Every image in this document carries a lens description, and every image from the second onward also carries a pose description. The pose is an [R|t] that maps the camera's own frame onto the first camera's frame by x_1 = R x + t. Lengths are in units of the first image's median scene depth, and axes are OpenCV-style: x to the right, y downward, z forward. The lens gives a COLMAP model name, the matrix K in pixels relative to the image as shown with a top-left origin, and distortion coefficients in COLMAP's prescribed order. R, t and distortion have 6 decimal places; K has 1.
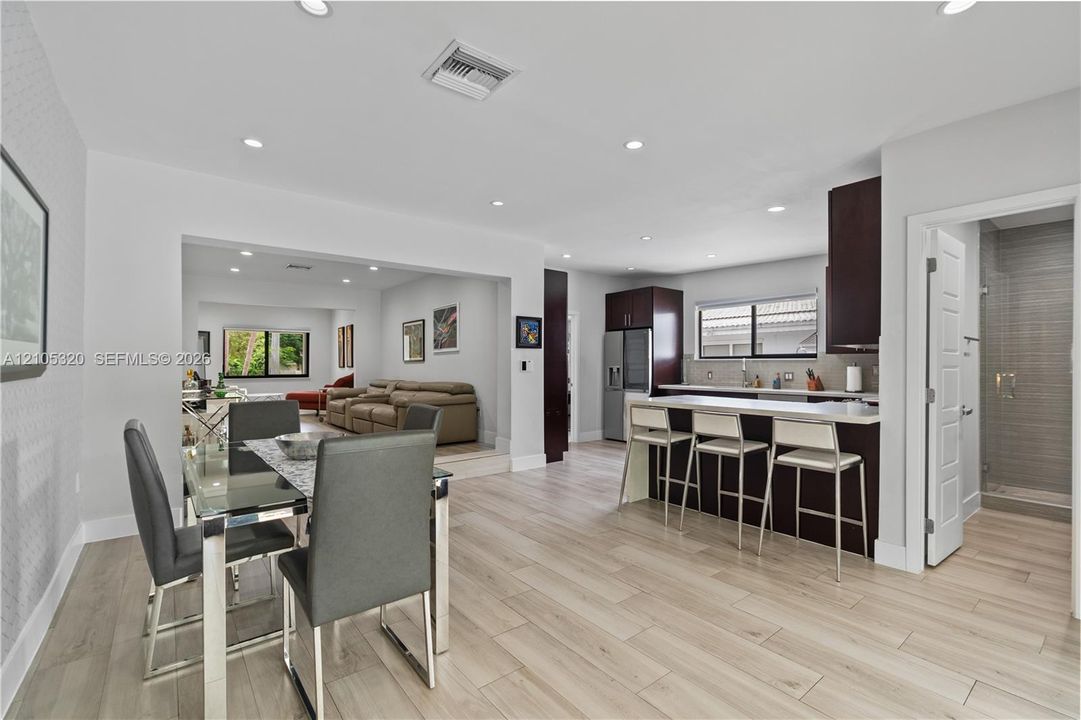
lens RADIAL K [[481.3, 0, 540.4], [0, 481.3, 365.0], [0, 0, 1]] dist [-0.009741, 0.000549]
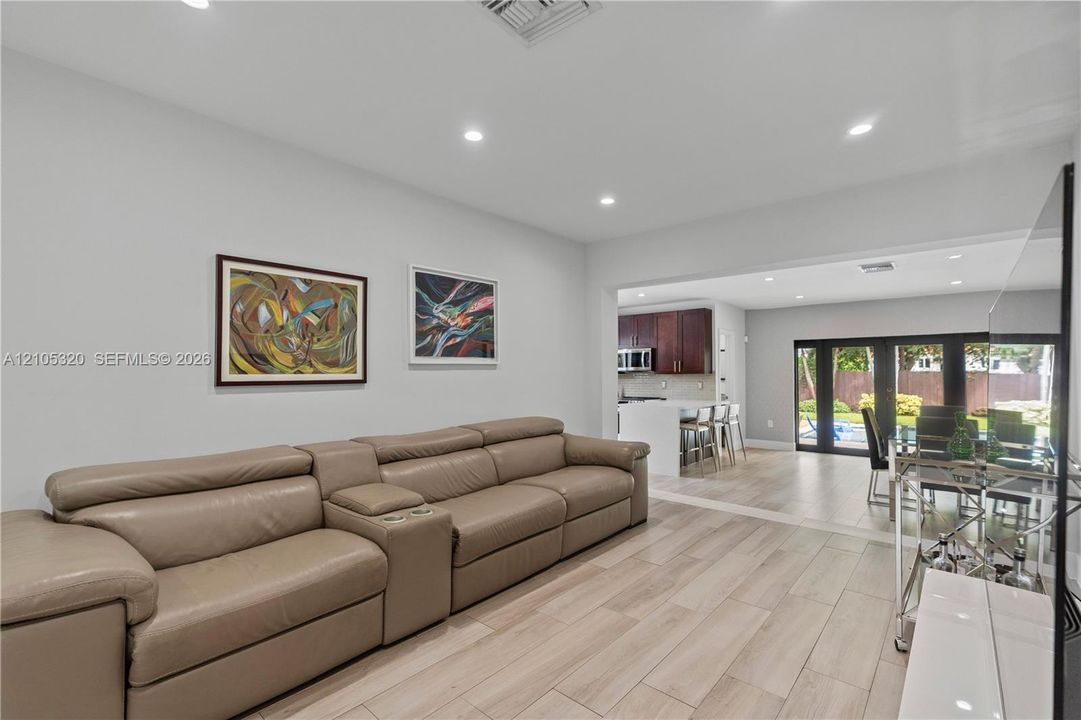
lens RADIAL K [[483.2, 0, 541.8], [0, 483.2, 353.7], [0, 0, 1]] dist [-0.003705, 0.000097]
pose [[-0.185924, 0.042479, 0.981645, -0.737632], [-0.000492, 0.999061, -0.043326, -0.016846], [-0.982564, -0.008538, -0.185729, 1.043925]]
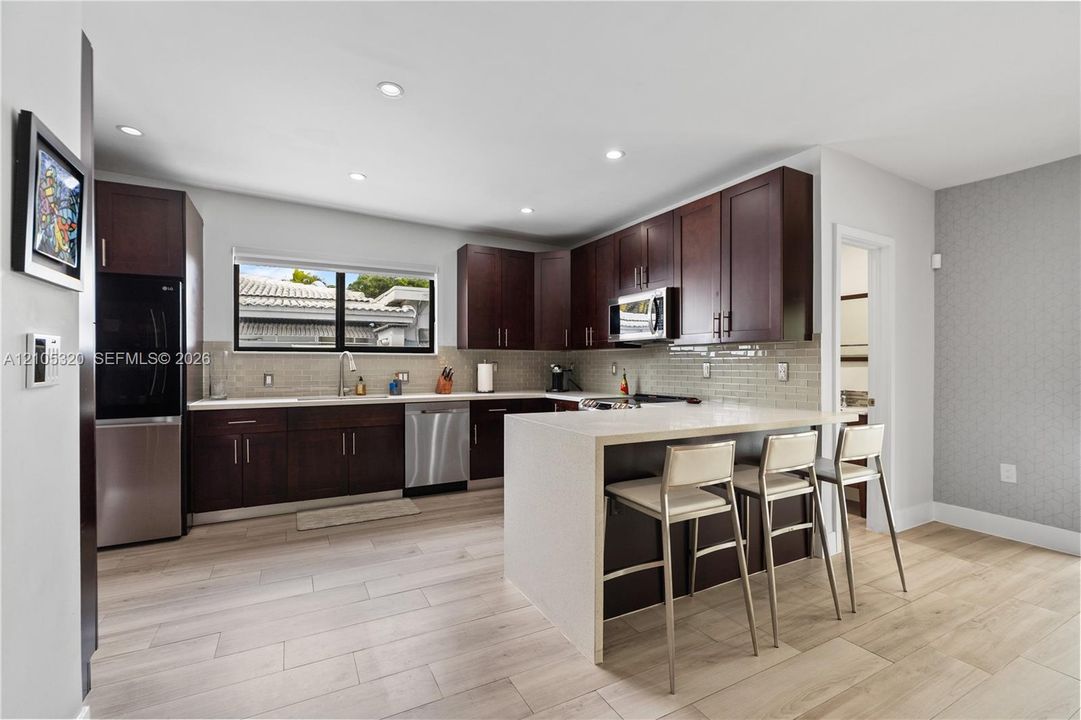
lens RADIAL K [[475.0, 0, 544.3], [0, 475.0, 364.9], [0, 0, 1]] dist [-0.002870, -0.000031]
pose [[0.173150, -0.003007, 0.984891, -0.163622], [-0.000872, 0.999994, 0.003207, 0.001999], [-0.984895, -0.001414, 0.173147, 0.602946]]
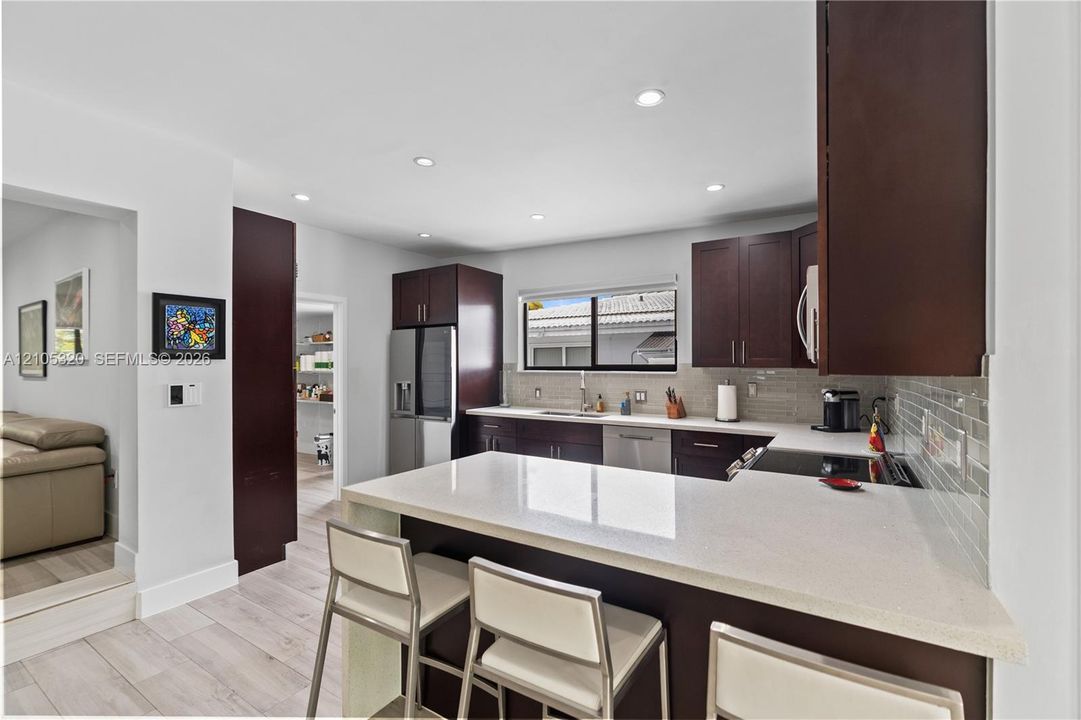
lens RADIAL K [[481.3, 0, 540.4], [0, 481.3, 365.0], [0, 0, 1]] dist [-0.009741, 0.000549]
pose [[0.945191, -0.003001, 0.326505, 0.128292], [0.002238, 0.999994, 0.002711, -0.024002], [-0.326511, -0.001832, 0.945192, 0.337295]]
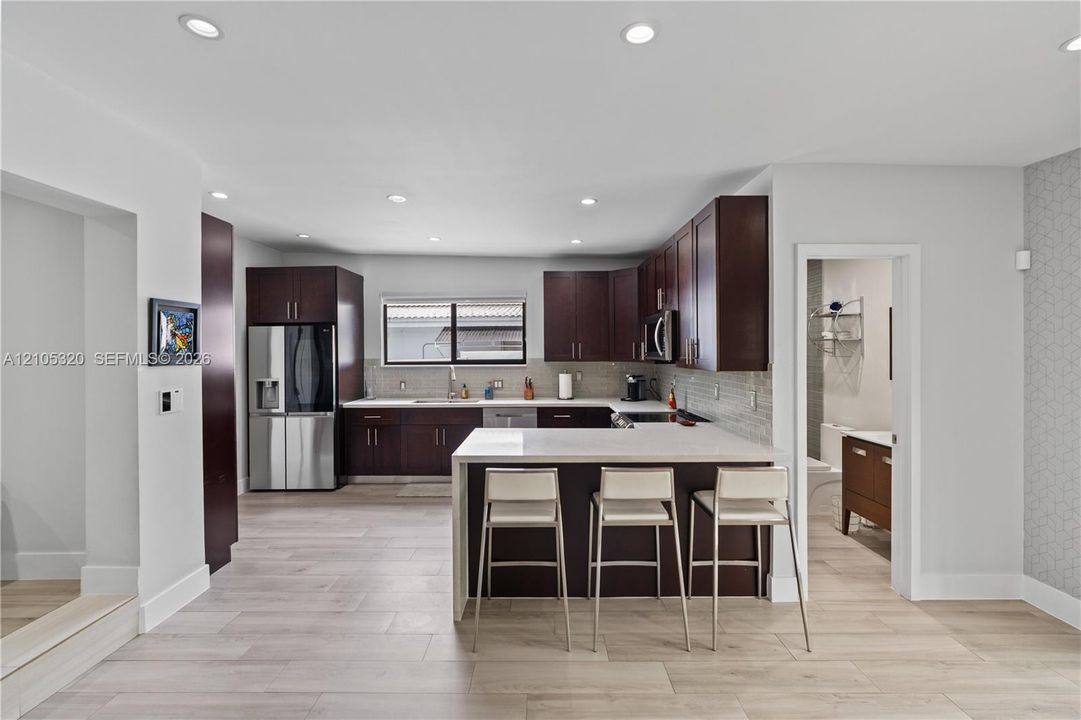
lens RADIAL K [[483.2, 0, 541.8], [0, 483.2, 353.7], [0, 0, 1]] dist [-0.003705, 0.000097]
pose [[0.626000, -0.010687, 0.779750, -0.141984], [0.006770, 0.999943, 0.008270, -0.039174], [-0.779794, 0.000102, 0.626036, 0.325730]]
